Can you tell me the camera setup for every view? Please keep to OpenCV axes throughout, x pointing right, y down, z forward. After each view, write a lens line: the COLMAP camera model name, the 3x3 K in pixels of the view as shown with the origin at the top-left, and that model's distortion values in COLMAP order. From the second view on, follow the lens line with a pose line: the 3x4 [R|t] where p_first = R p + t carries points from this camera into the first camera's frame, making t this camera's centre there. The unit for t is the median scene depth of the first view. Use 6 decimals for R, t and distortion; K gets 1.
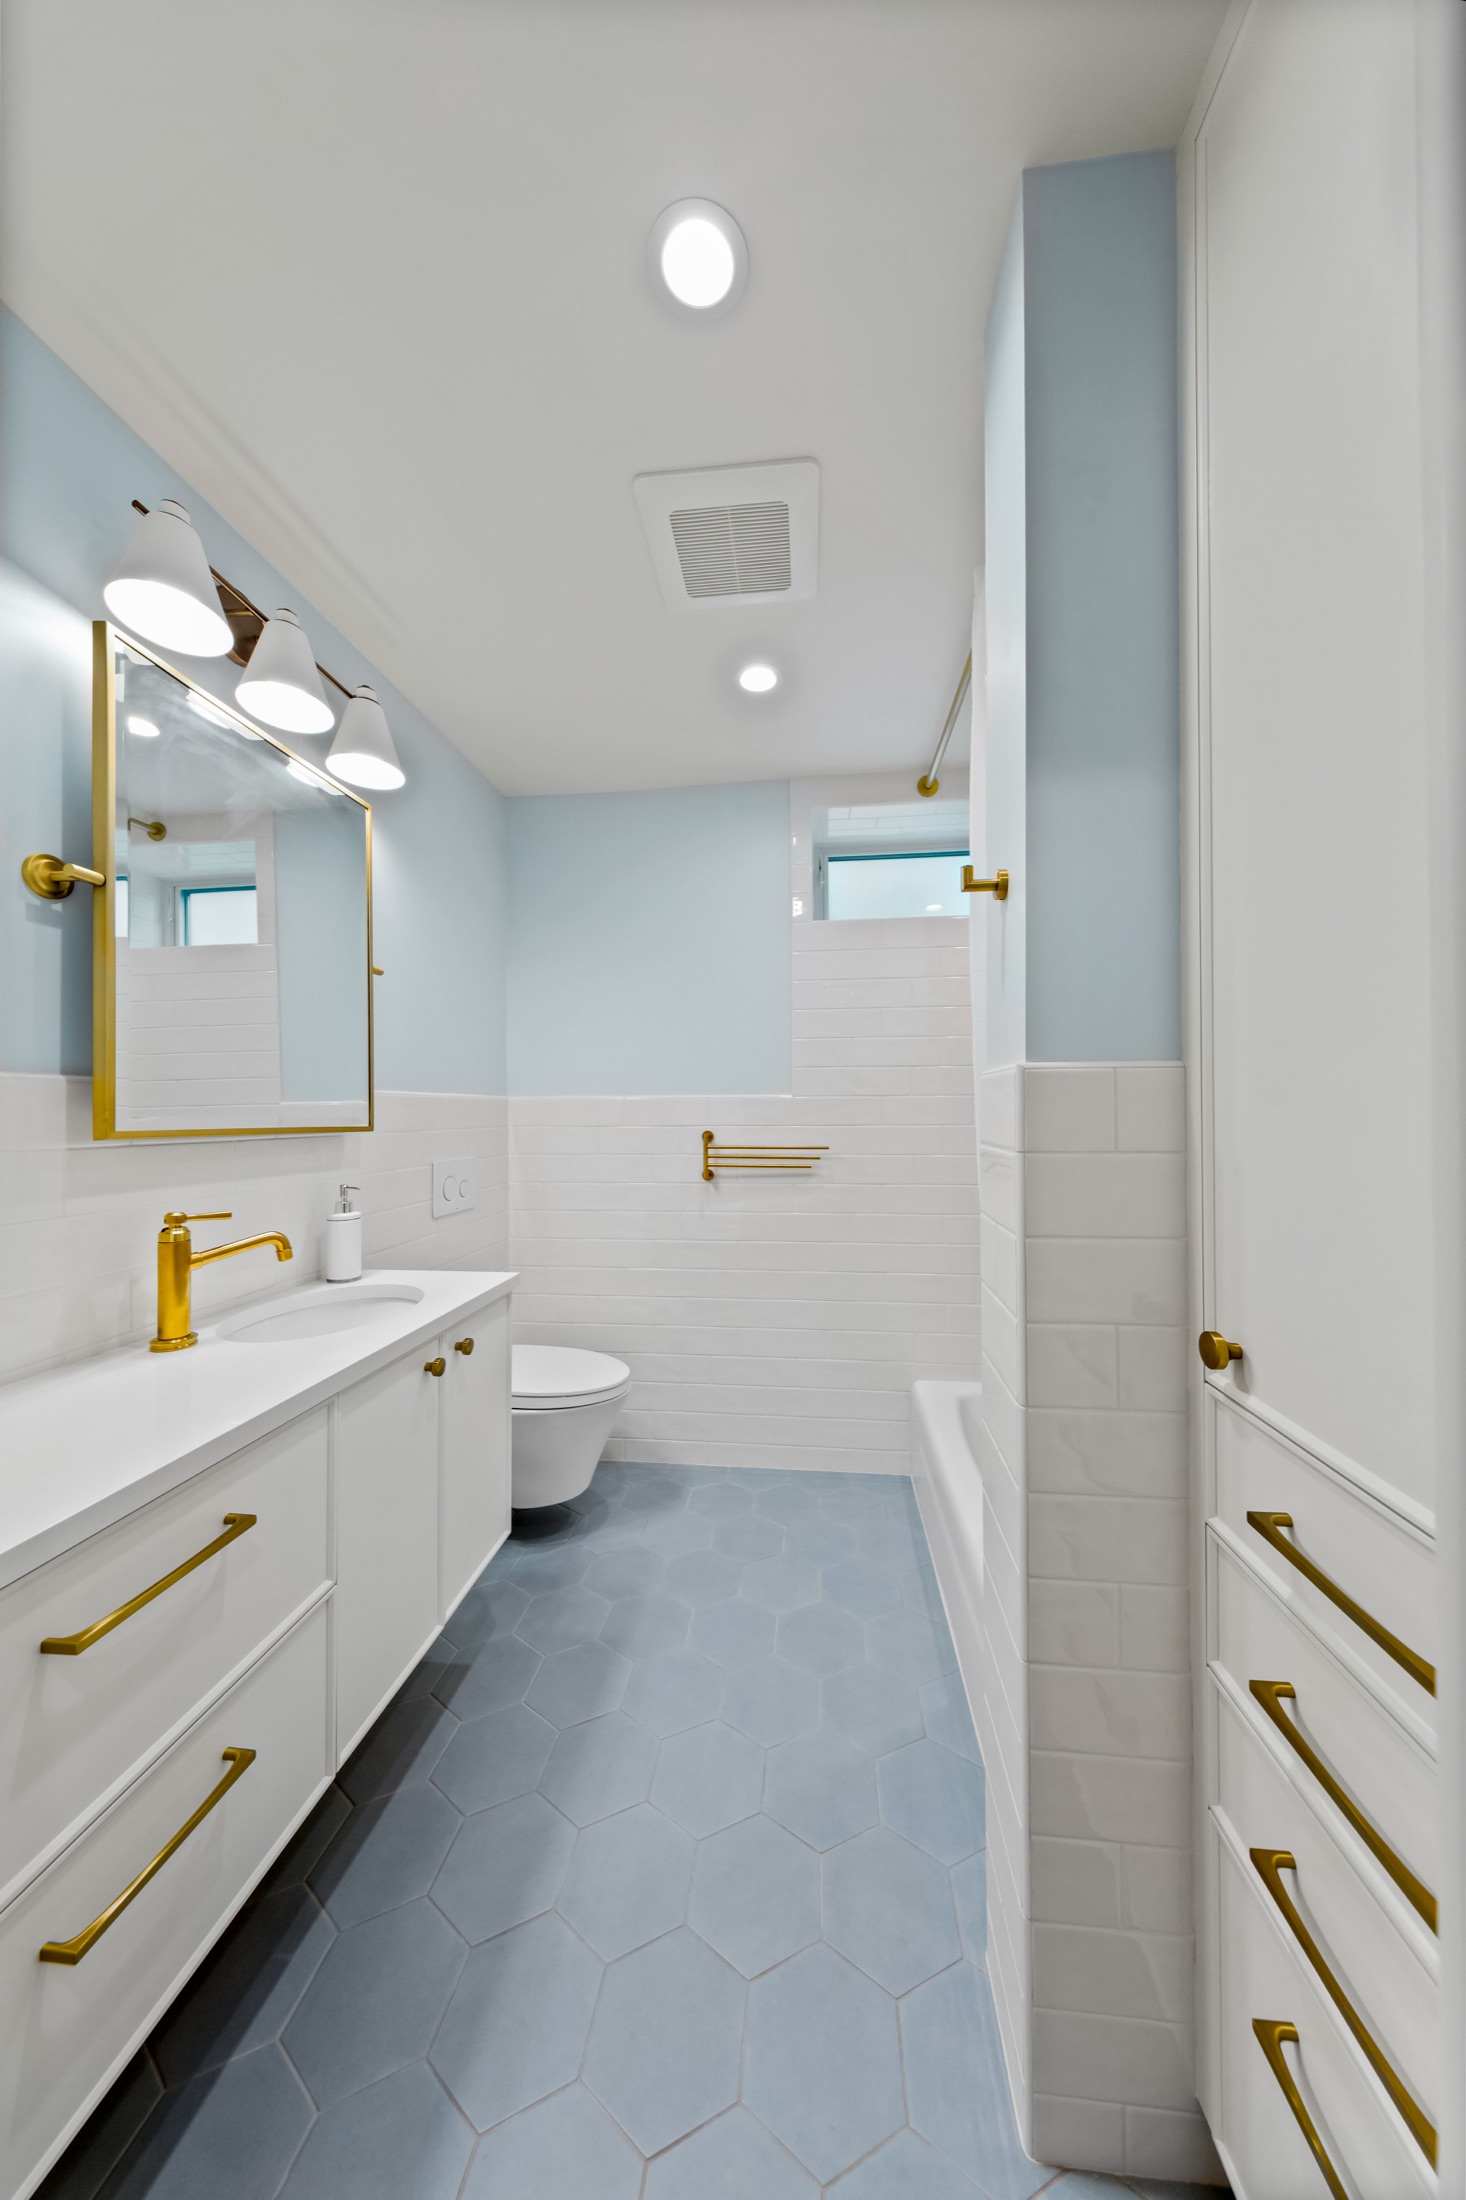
lens RADIAL K [[734.4, 0, 733.0], [0, 734.4, 1100.0], [0, 0, 1]] dist [0.000779, 0.000003]
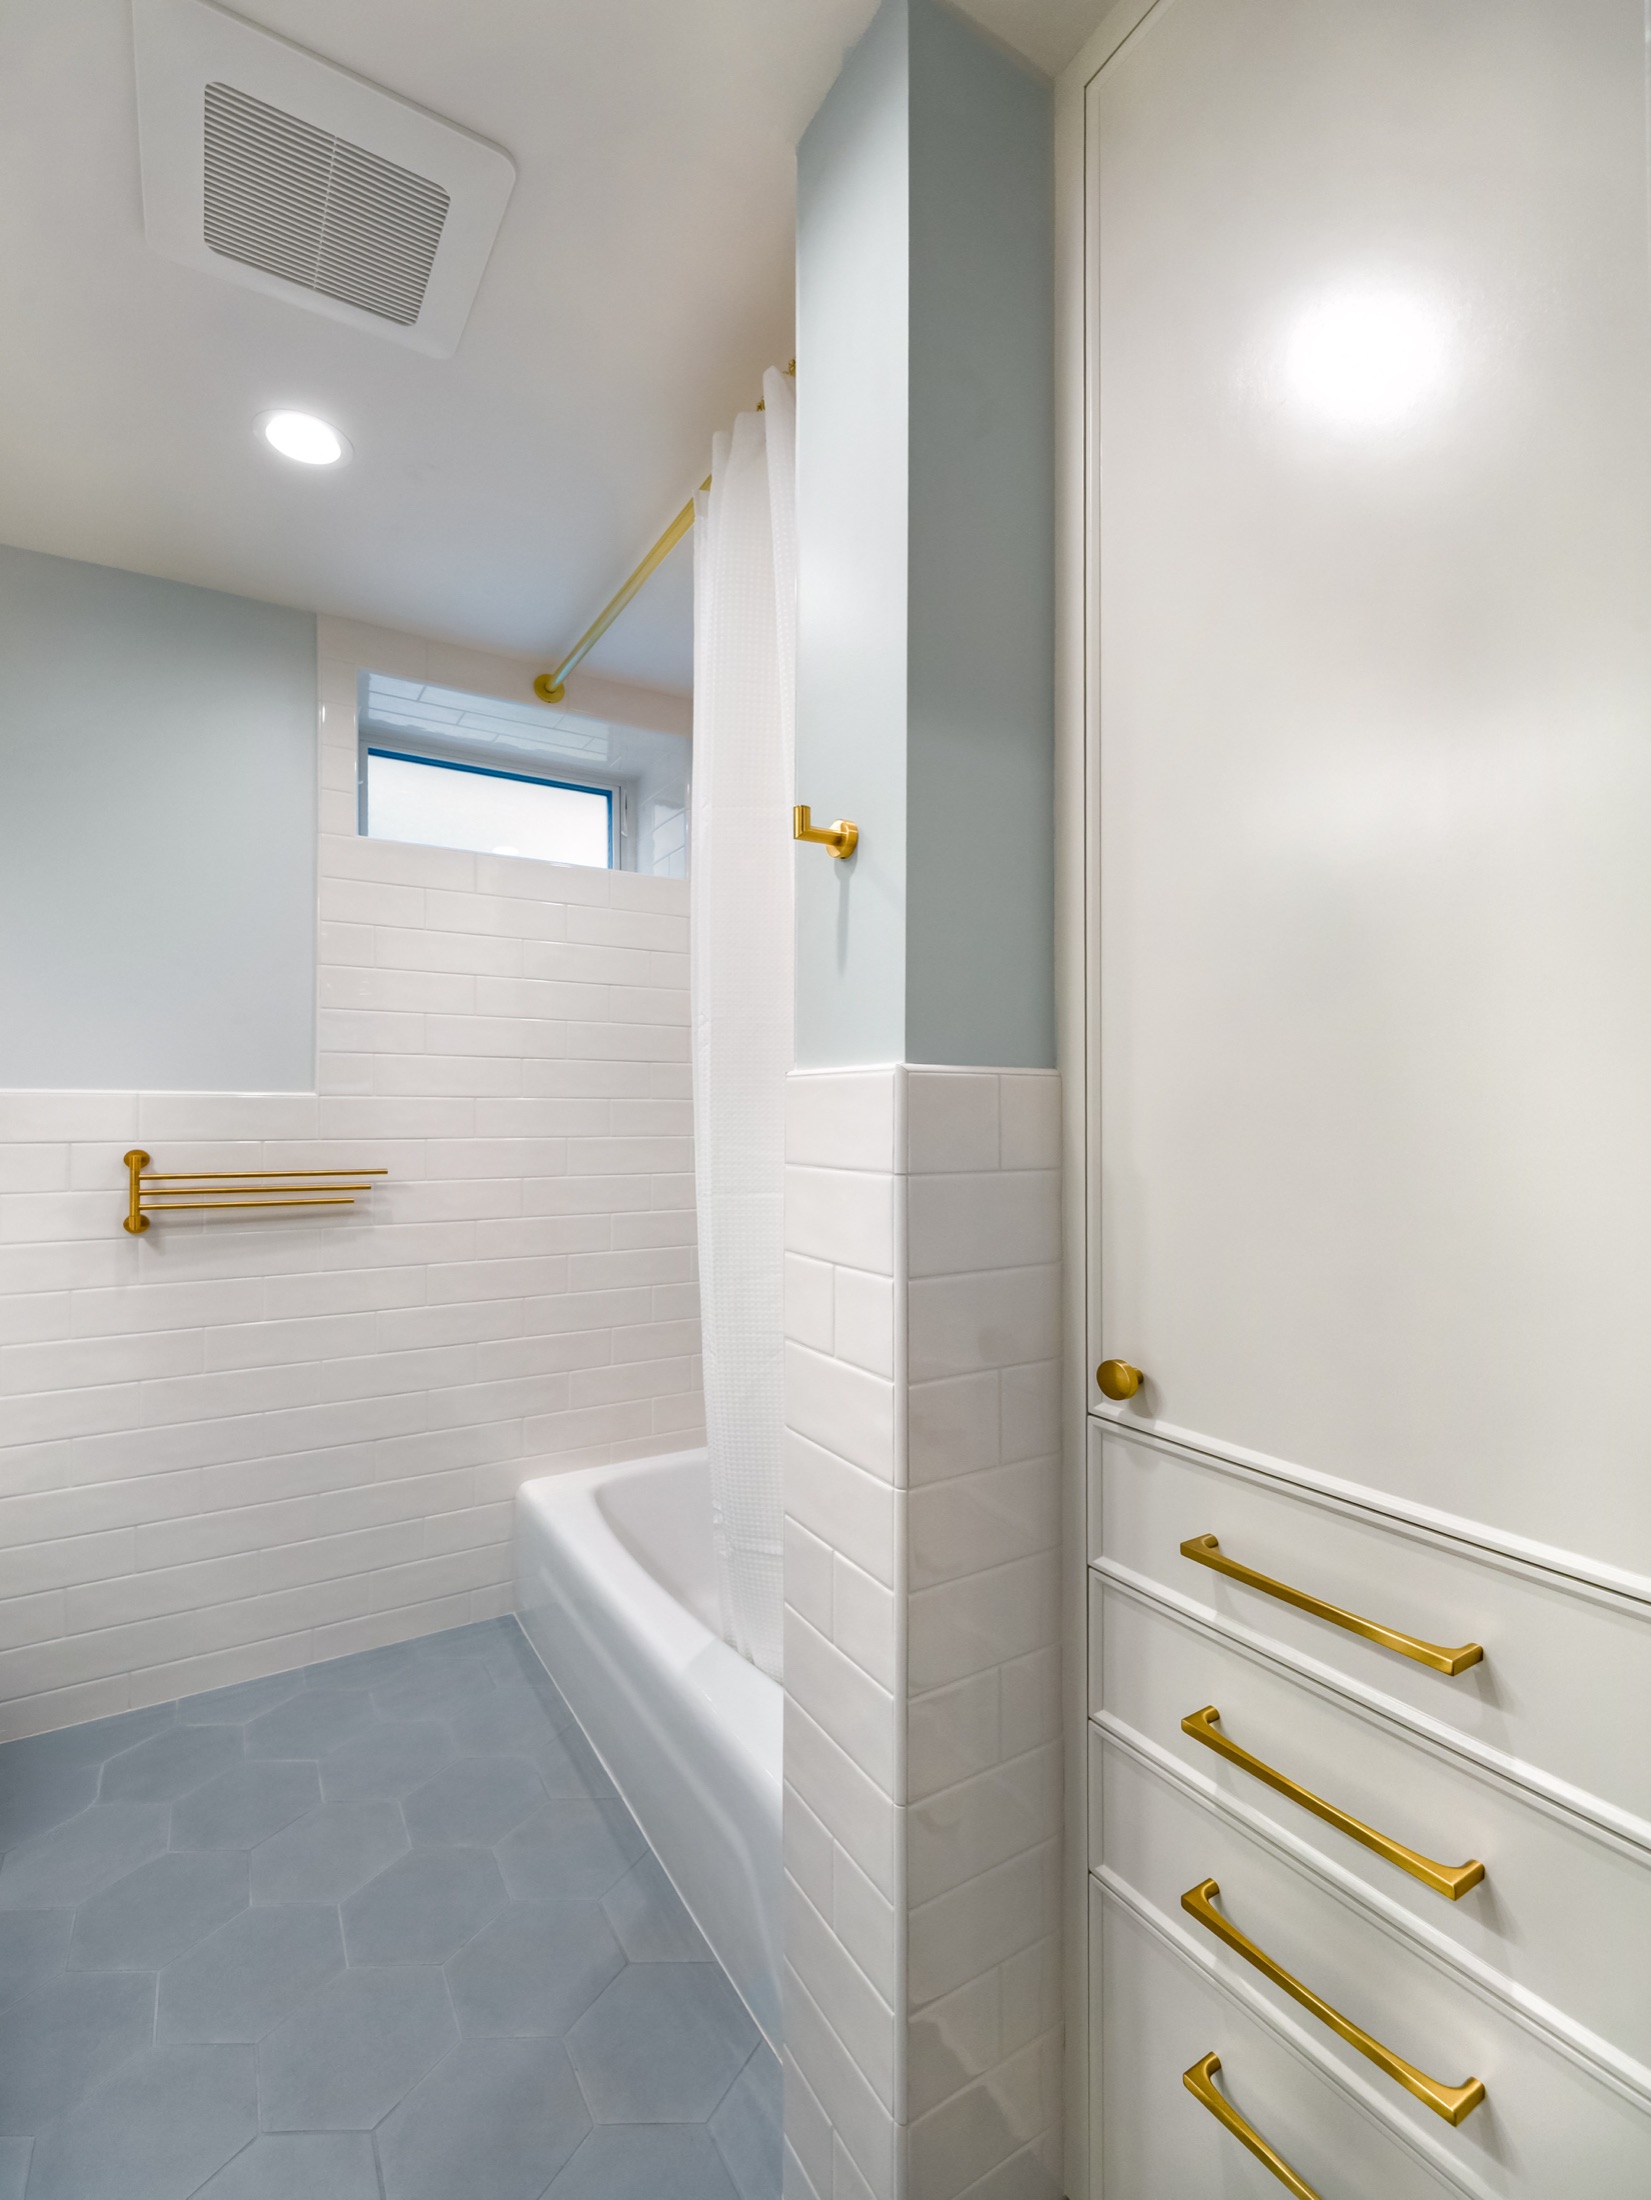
lens RADIAL K [[905.5, 0, 825.5], [0, 905.5, 1100.0], [0, 0, 1]] dist [-0.000890, -0.001084]
pose [[0.765997, 0.016661, 0.642628, -0.131166], [-0.014084, 0.999859, -0.009135, -0.000364], [-0.642690, -0.002054, 0.766124, 0.121642]]
